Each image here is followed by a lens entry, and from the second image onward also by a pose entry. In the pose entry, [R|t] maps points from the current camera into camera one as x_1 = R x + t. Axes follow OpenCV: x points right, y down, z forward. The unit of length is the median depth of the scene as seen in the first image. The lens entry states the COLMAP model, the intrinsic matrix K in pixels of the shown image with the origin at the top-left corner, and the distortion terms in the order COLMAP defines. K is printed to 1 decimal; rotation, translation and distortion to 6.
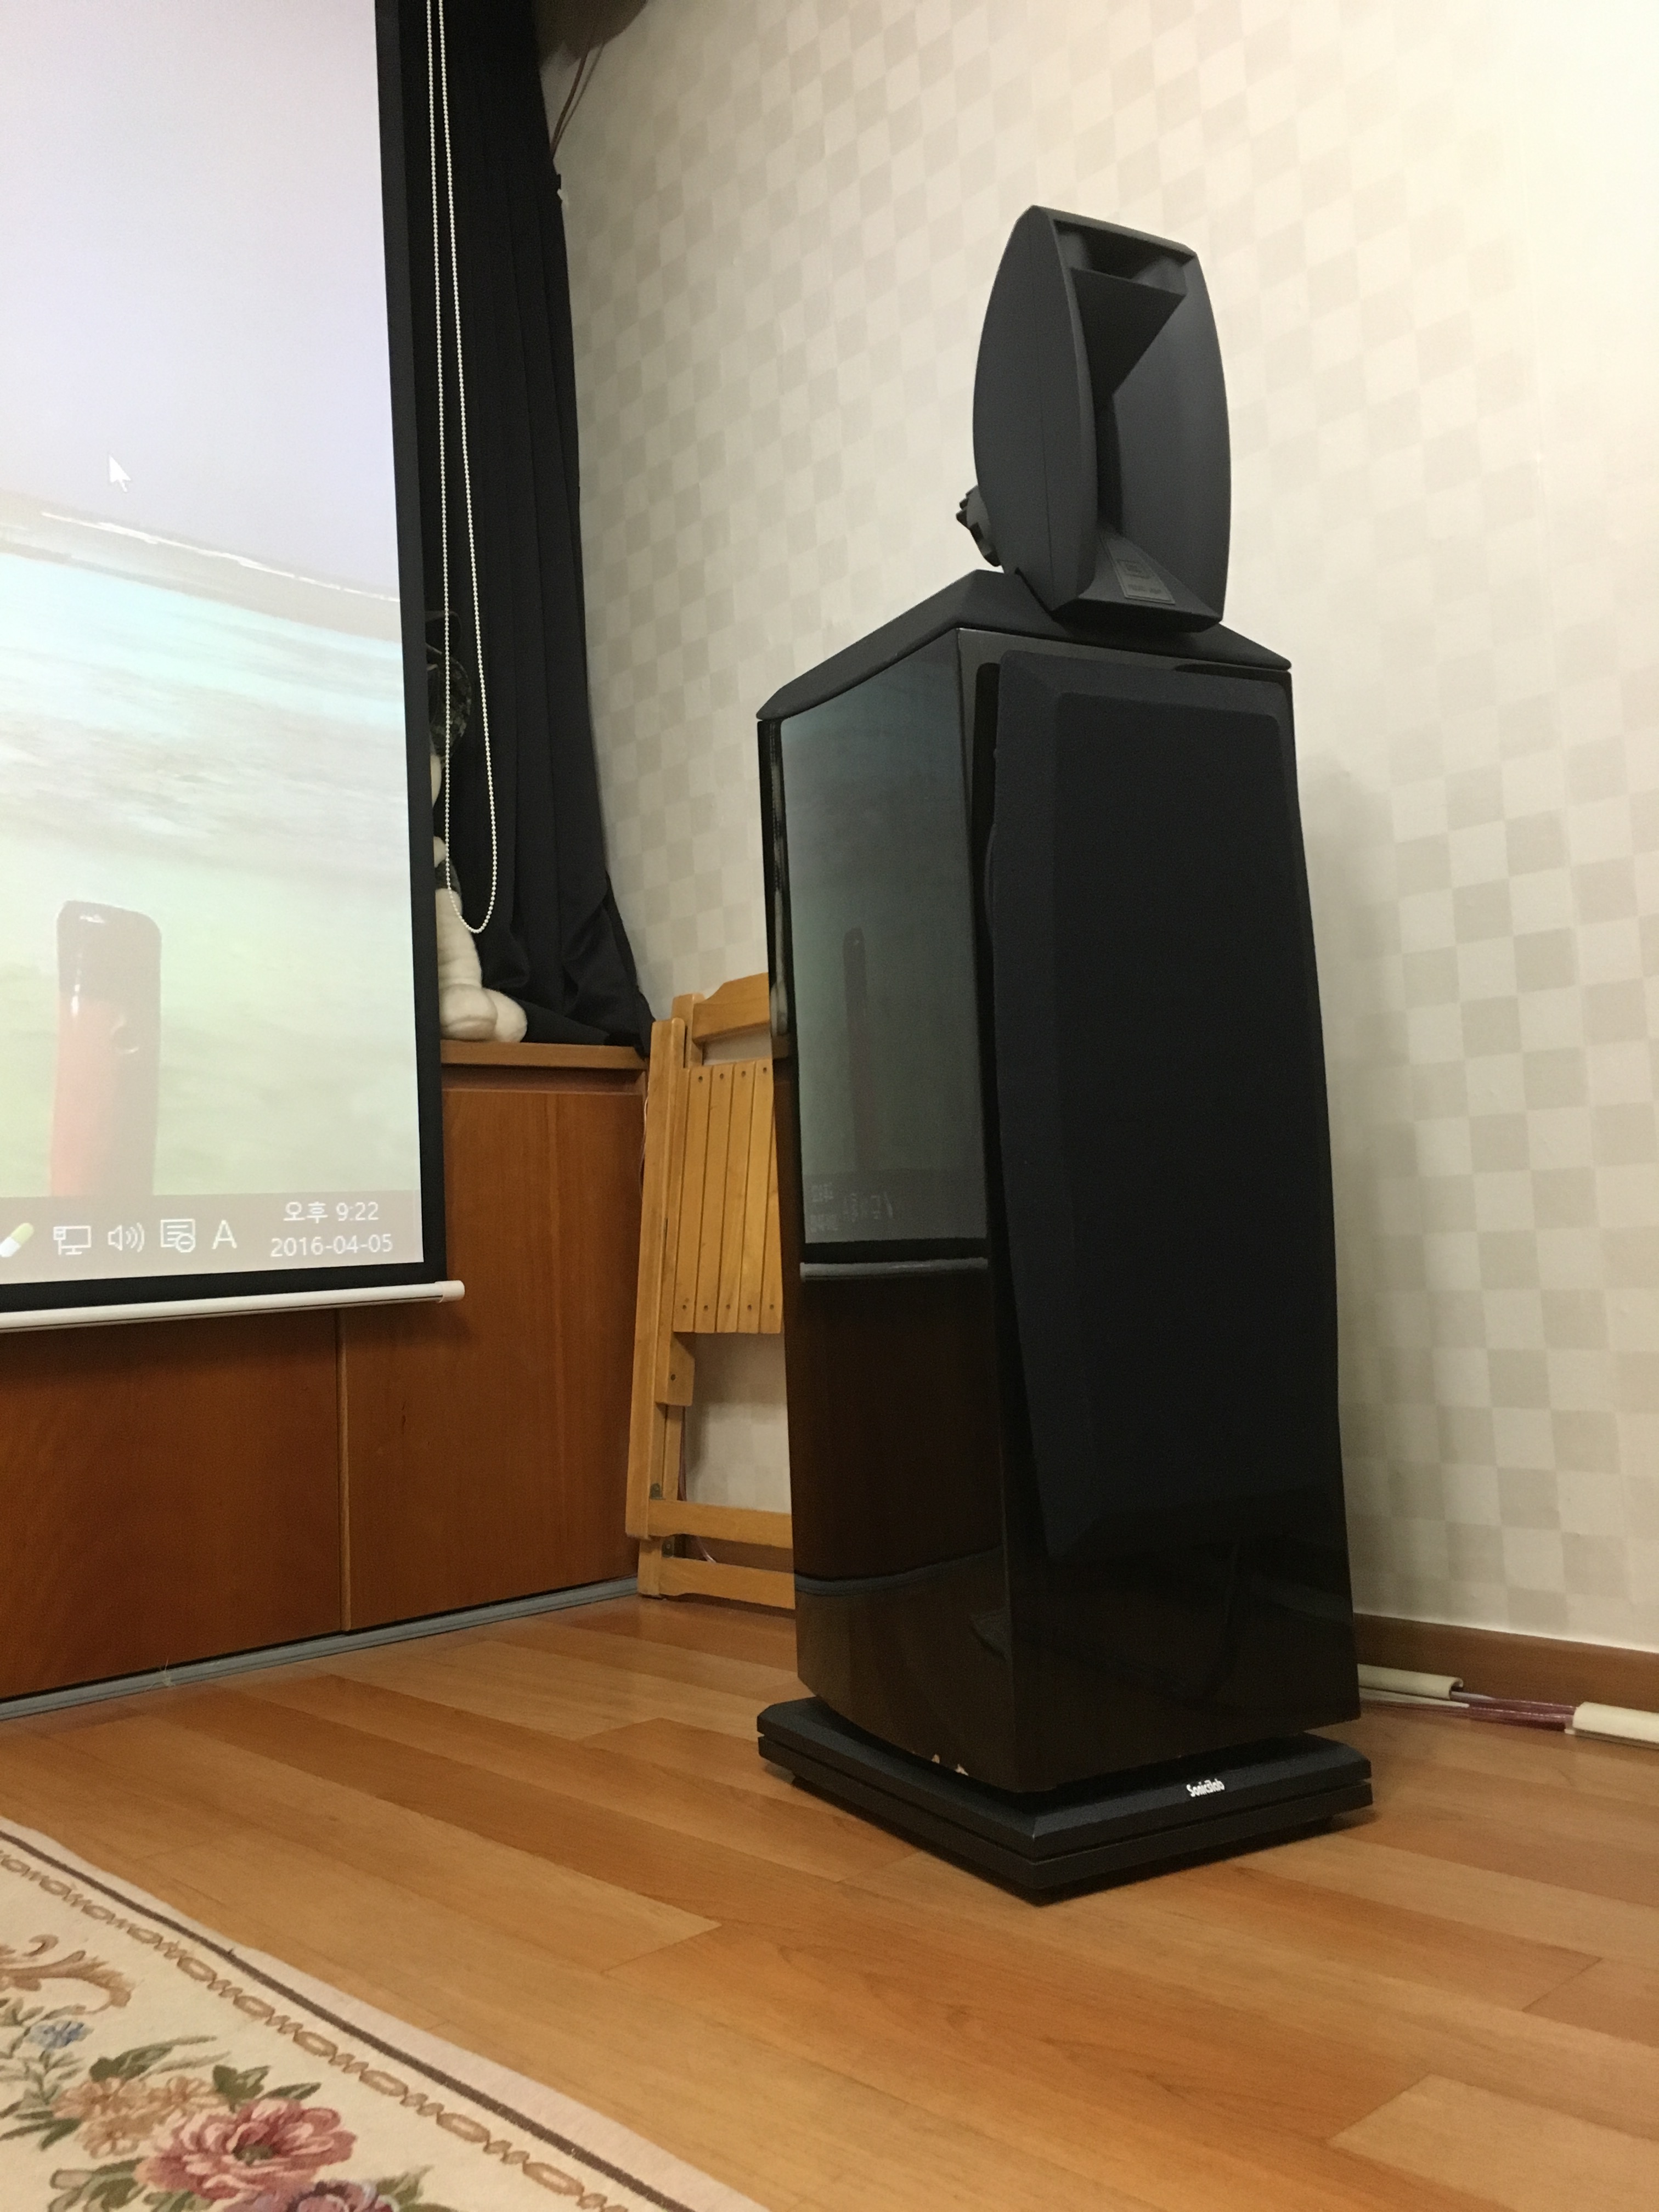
lens RADIAL K [[1860.5, 0, 829.5], [0, 1860.5, 1106.0], [0, 0, 1]] dist [0.073695, -0.095873]
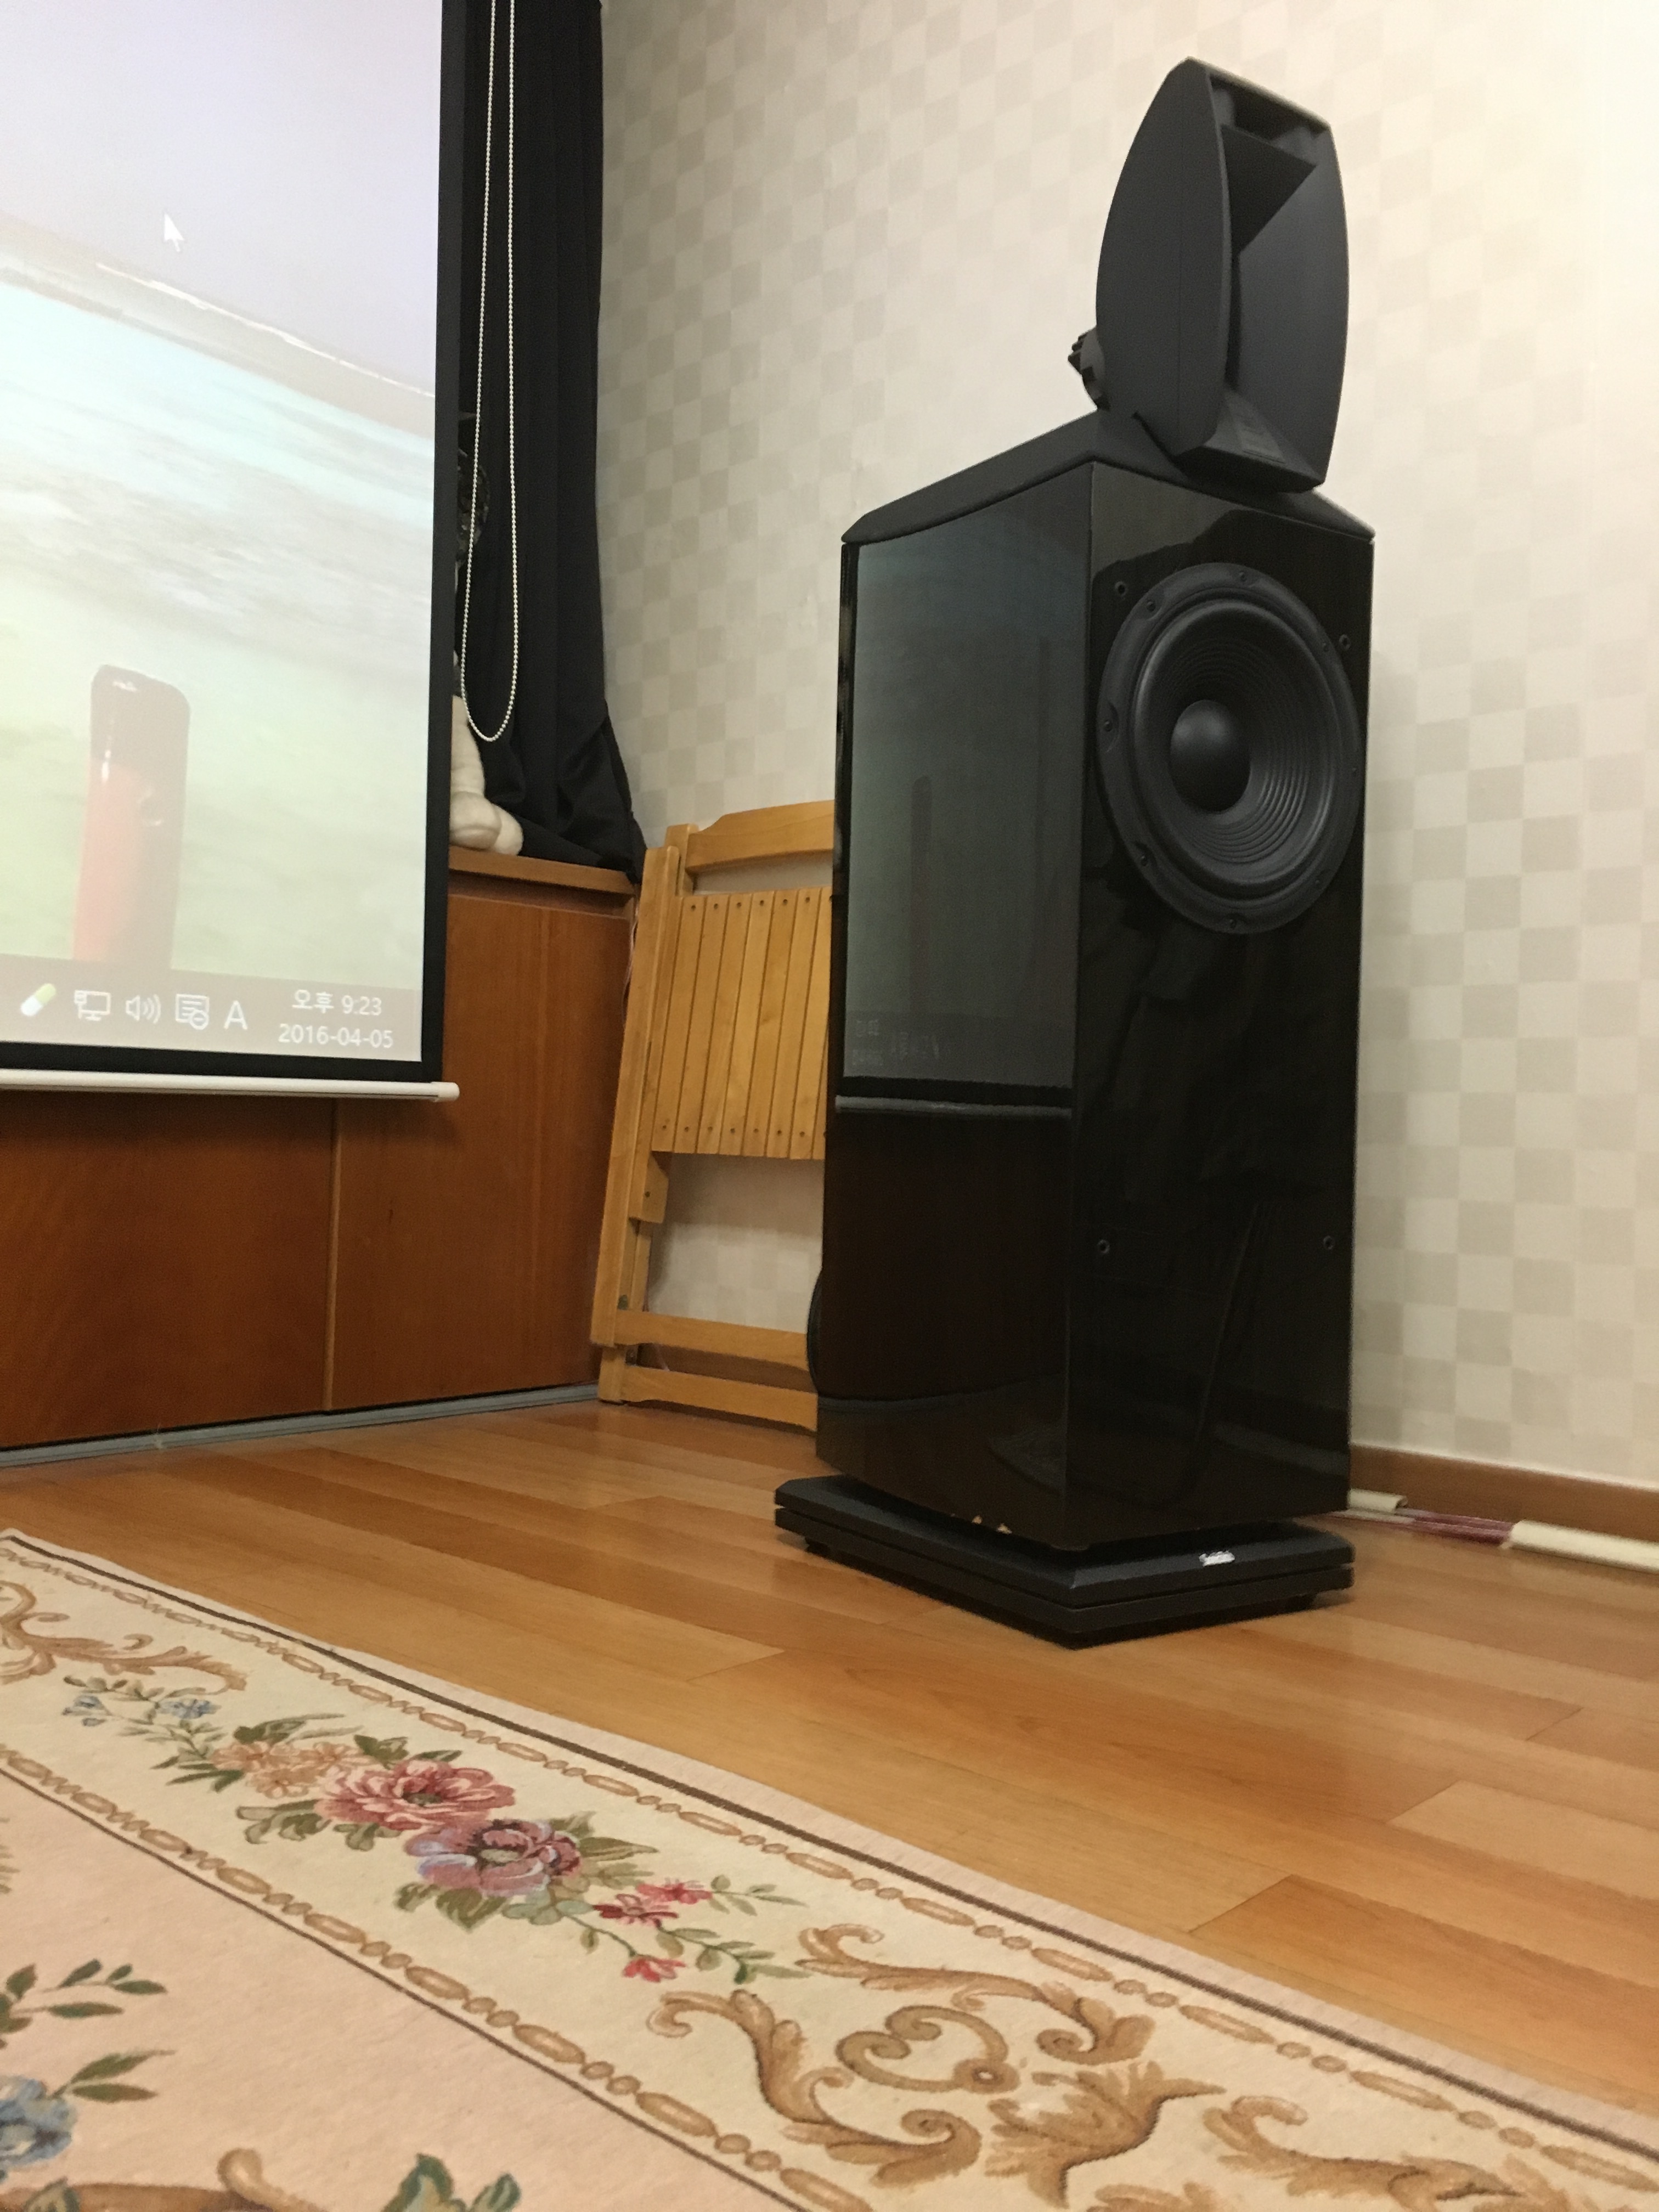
lens RADIAL K [[1860.5, 0, 829.5], [0, 1860.5, 1106.0], [0, 0, 1]] dist [0.073695, -0.095873]
pose [[0.993336, 0.073606, 0.088688, -0.093830], [-0.078808, 0.995279, 0.056642, 0.036111], [-0.084101, -0.063253, 0.994448, -0.036555]]
